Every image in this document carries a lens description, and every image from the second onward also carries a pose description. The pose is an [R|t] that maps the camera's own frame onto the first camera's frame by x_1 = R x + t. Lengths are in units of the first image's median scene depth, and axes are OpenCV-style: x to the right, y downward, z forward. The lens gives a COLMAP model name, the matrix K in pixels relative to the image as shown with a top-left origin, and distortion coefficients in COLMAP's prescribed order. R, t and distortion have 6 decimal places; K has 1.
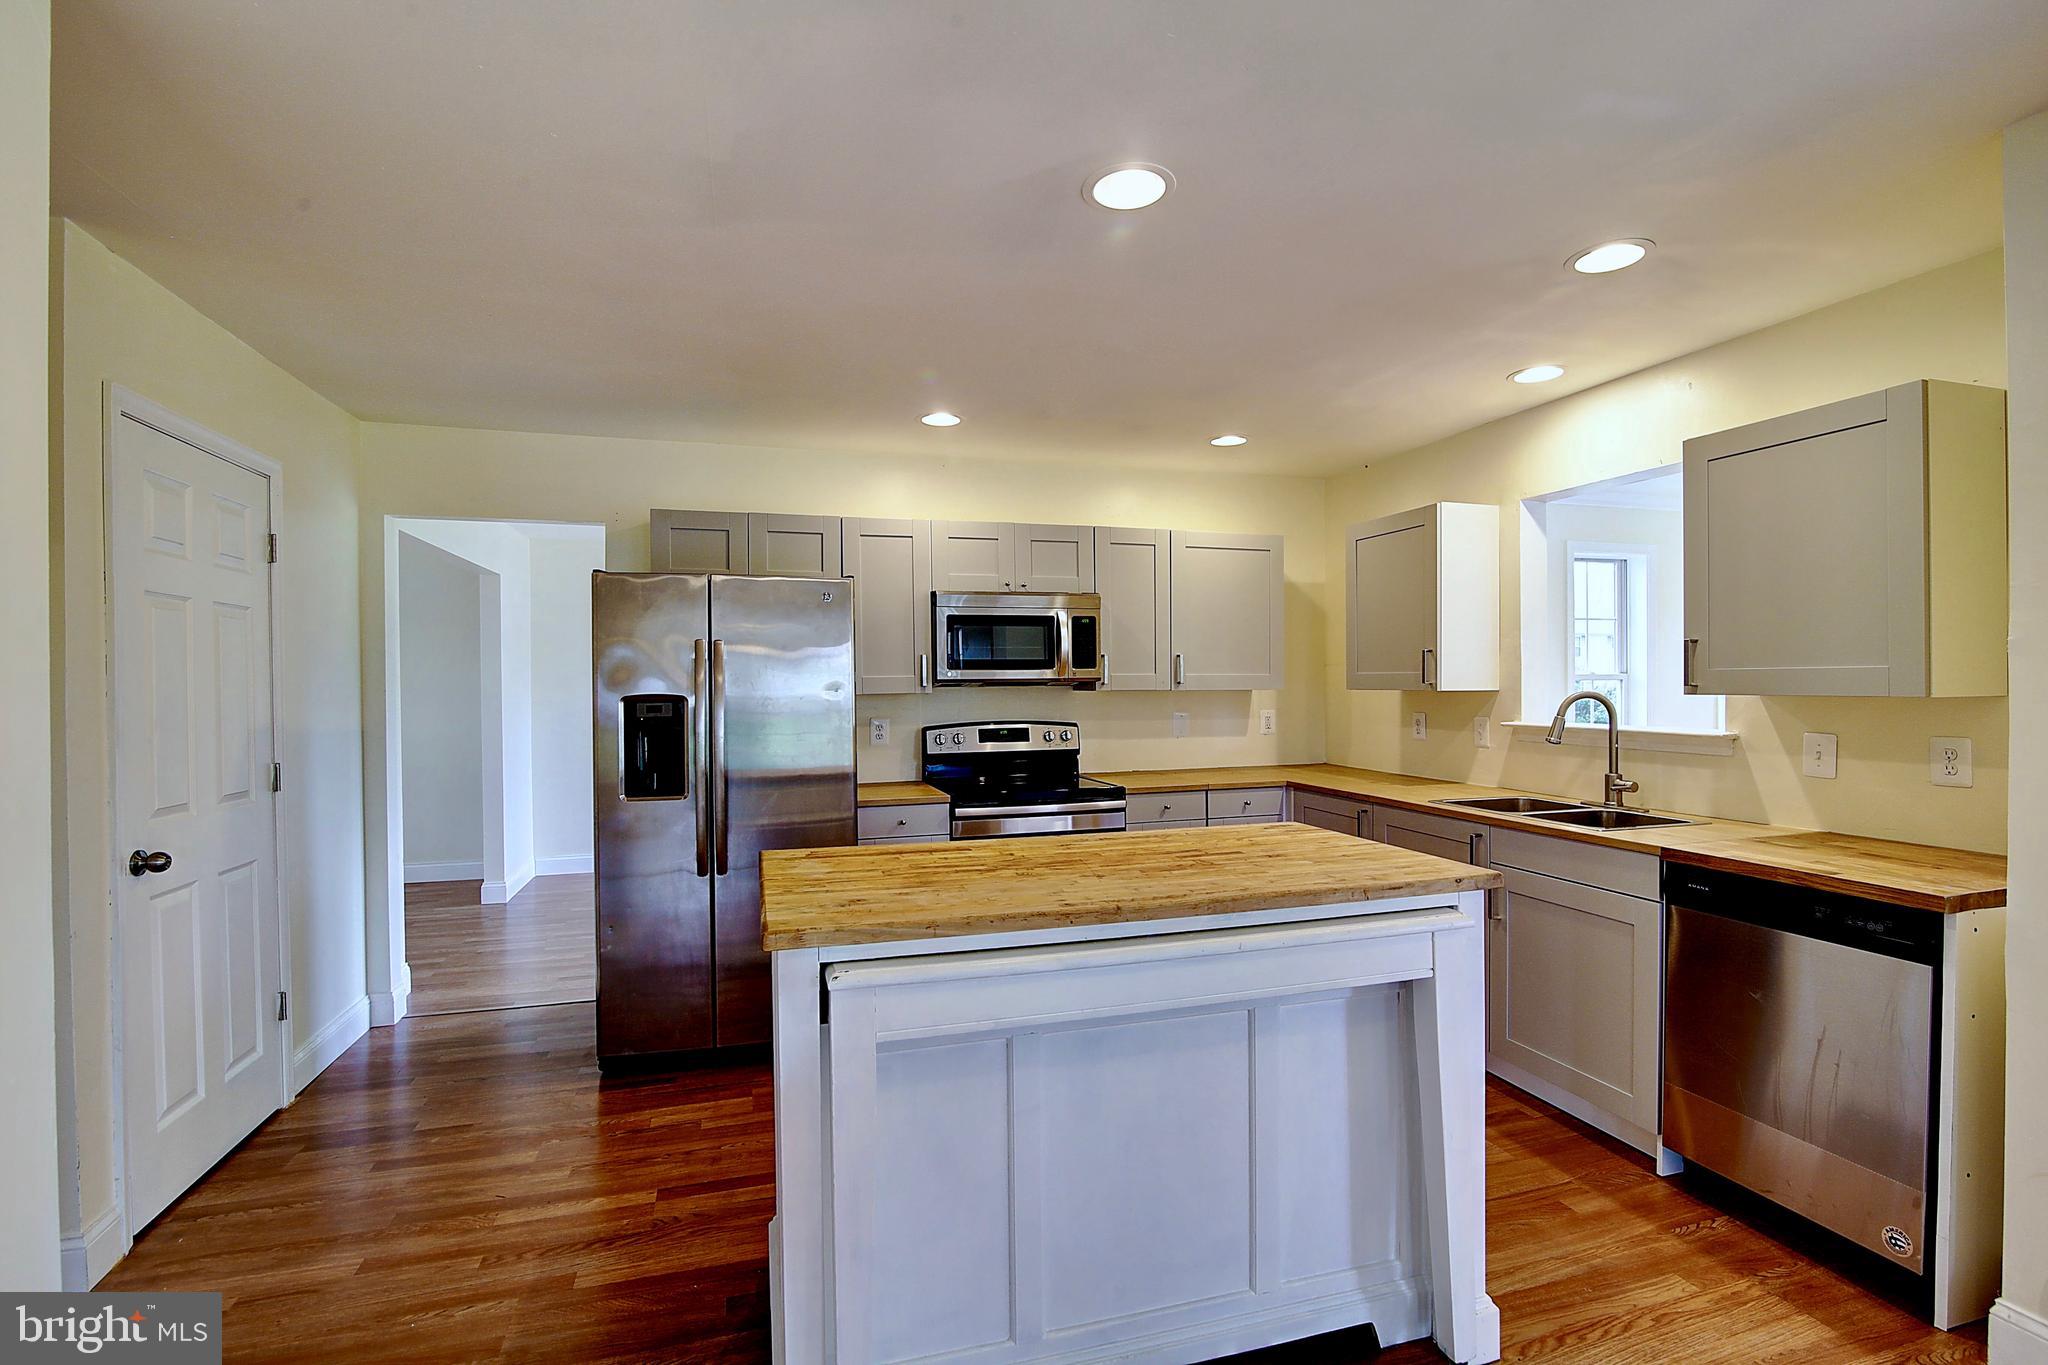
lens RADIAL K [[941.8, 0, 1025.7], [0, 941.8, 689.3], [0, 0, 1]] dist [-0.018834, 0.000376]
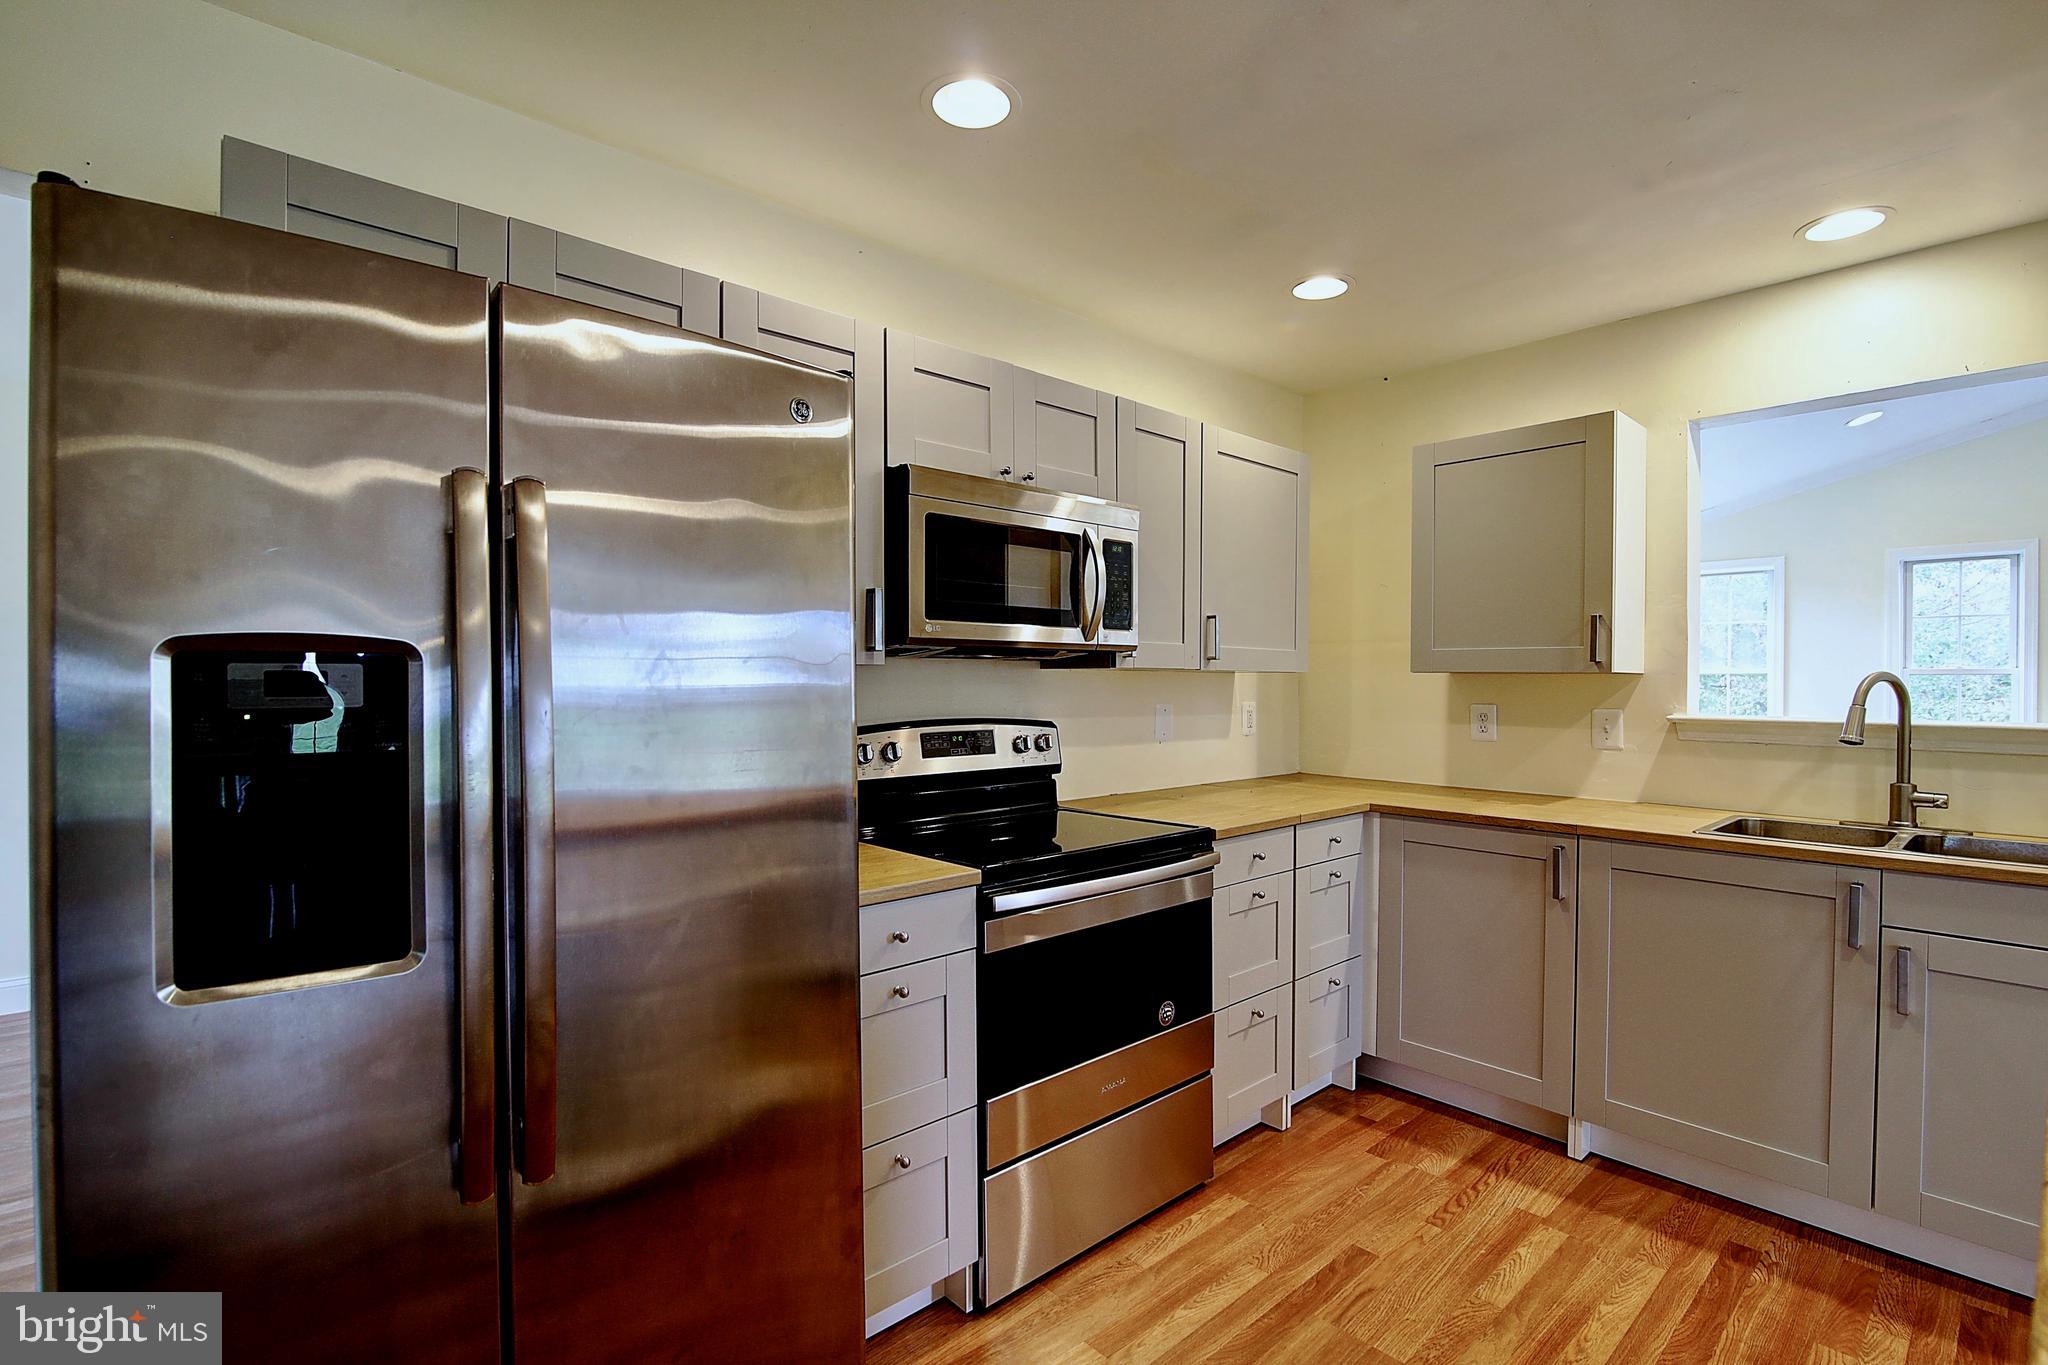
lens RADIAL K [[941.8, 0, 1027.6], [0, 941.8, 687.3], [0, 0, 1]] dist [-0.018834, 0.000376]
pose [[0.902246, 0.008244, 0.431142, -0.271041], [-0.008255, 0.999964, -0.001844, 0.018042], [-0.431142, -0.001895, 0.902282, 0.546791]]
